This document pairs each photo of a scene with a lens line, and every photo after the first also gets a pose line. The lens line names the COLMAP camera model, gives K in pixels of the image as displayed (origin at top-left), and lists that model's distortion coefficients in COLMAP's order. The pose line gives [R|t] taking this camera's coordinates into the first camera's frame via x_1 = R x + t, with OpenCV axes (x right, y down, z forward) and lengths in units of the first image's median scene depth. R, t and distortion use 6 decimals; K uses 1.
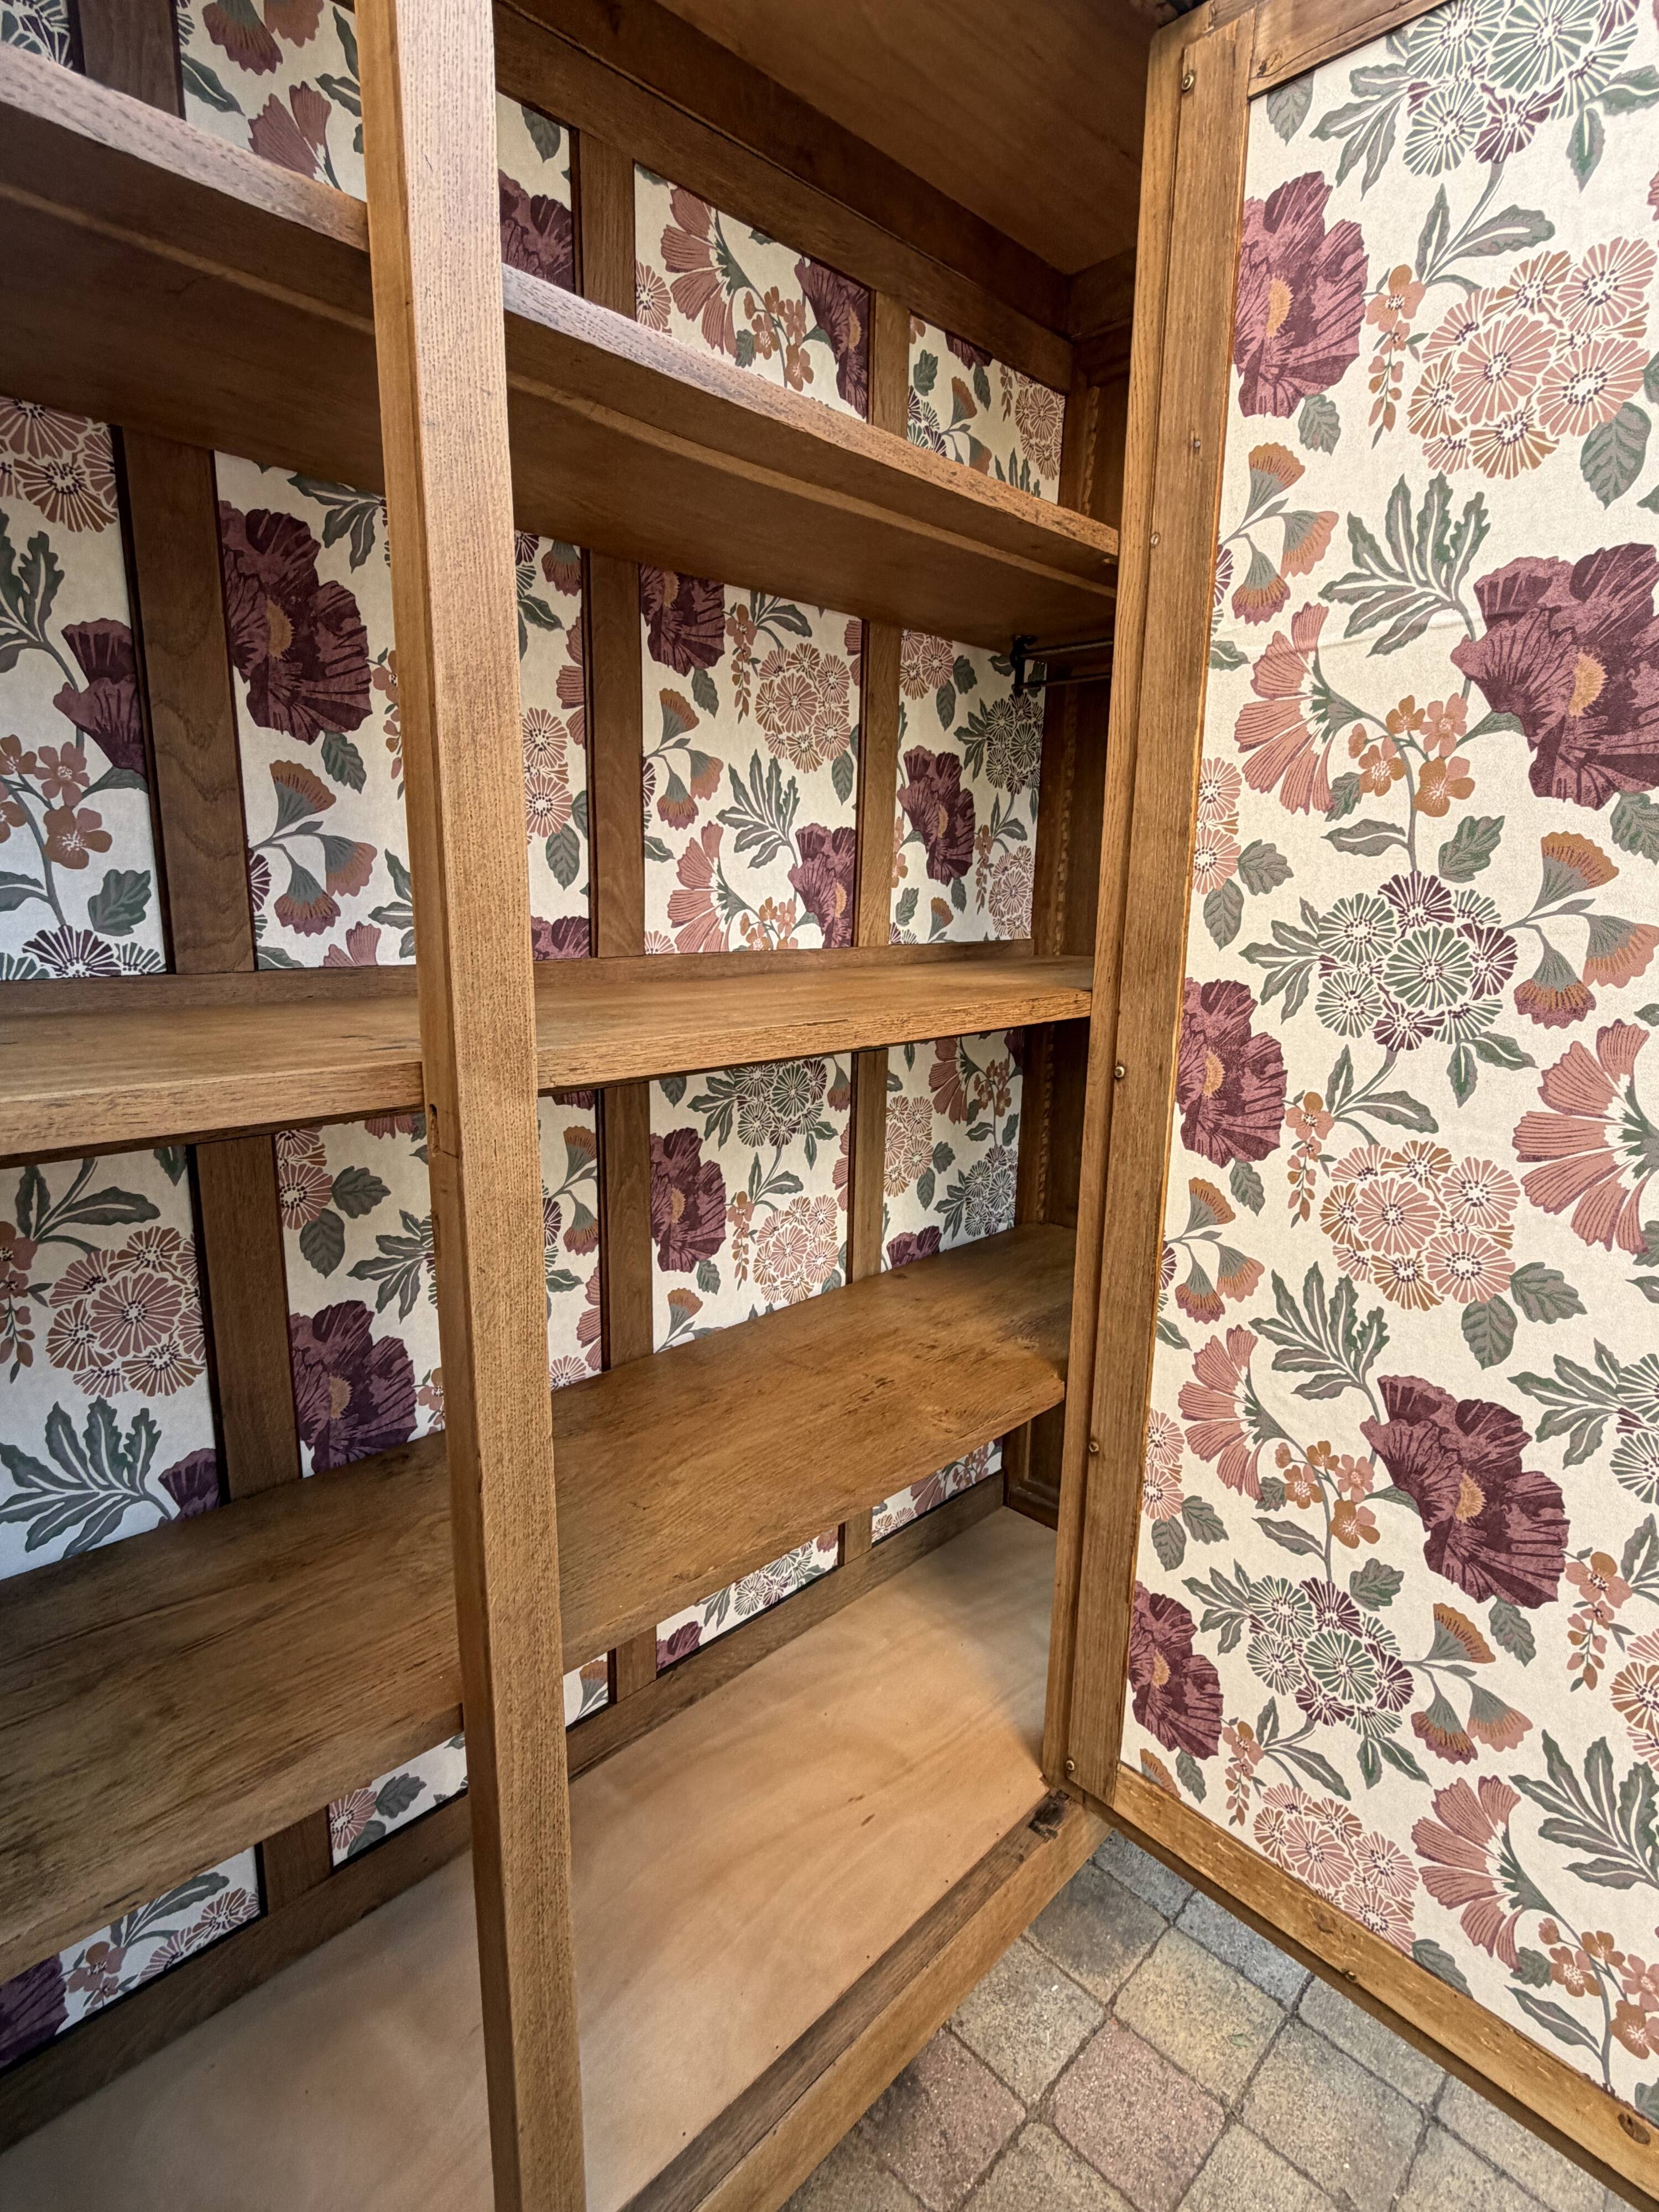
lens RADIAL K [[1085.0, 0, 866.8], [0, 1085.0, 1109.8], [0, 0, 1]] dist [-0.000572, -0.000077]
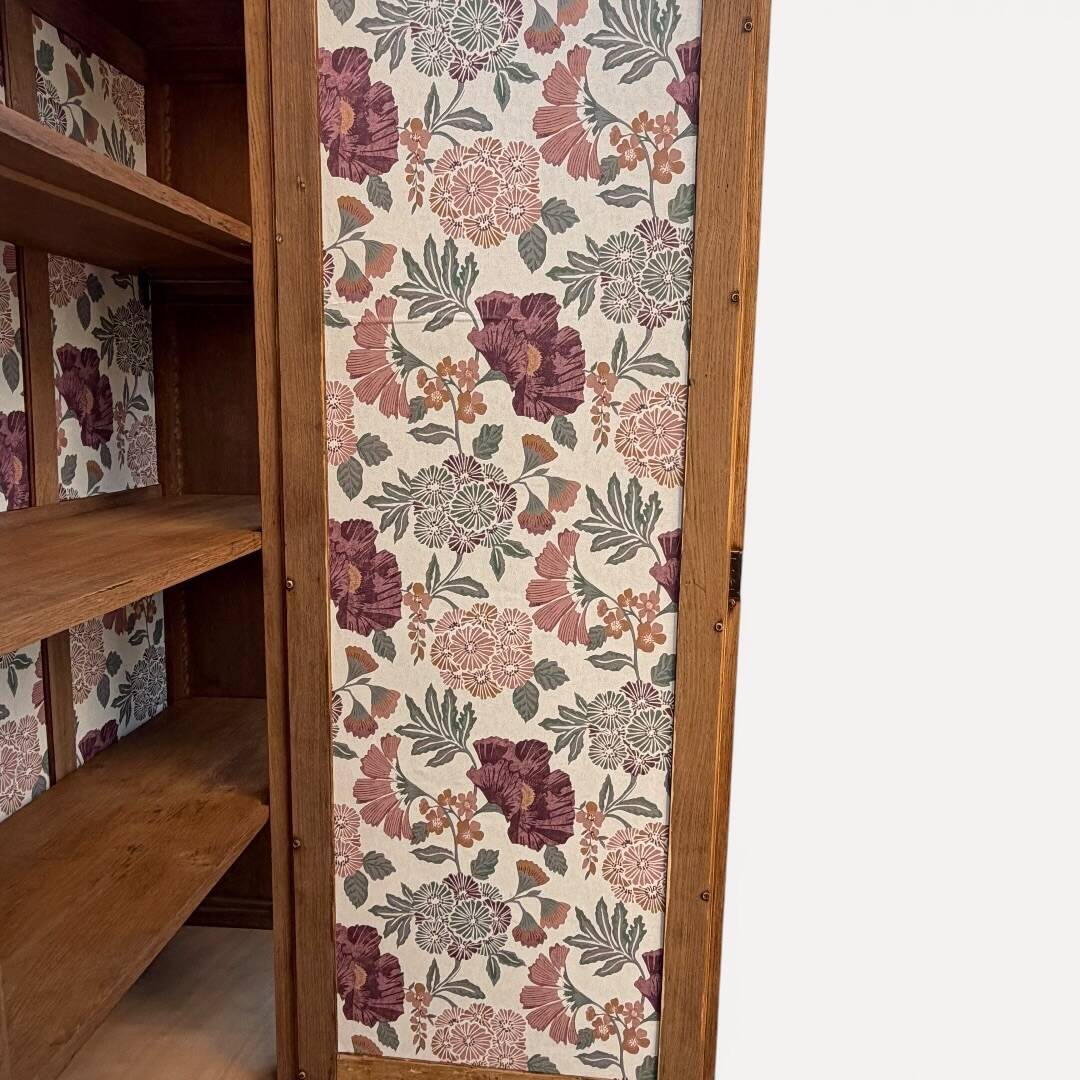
lens RADIAL K [[858.1, 0, 540.0], [0, 858.1, 540.0], [0, 0, 1]] dist [-0.001080, 0.002029]
pose [[0.764025, -0.106337, 0.636364, -0.264655], [0.130675, 0.991386, 0.008772, -0.065838], [-0.631815, 0.076455, 0.771339, -0.131237]]
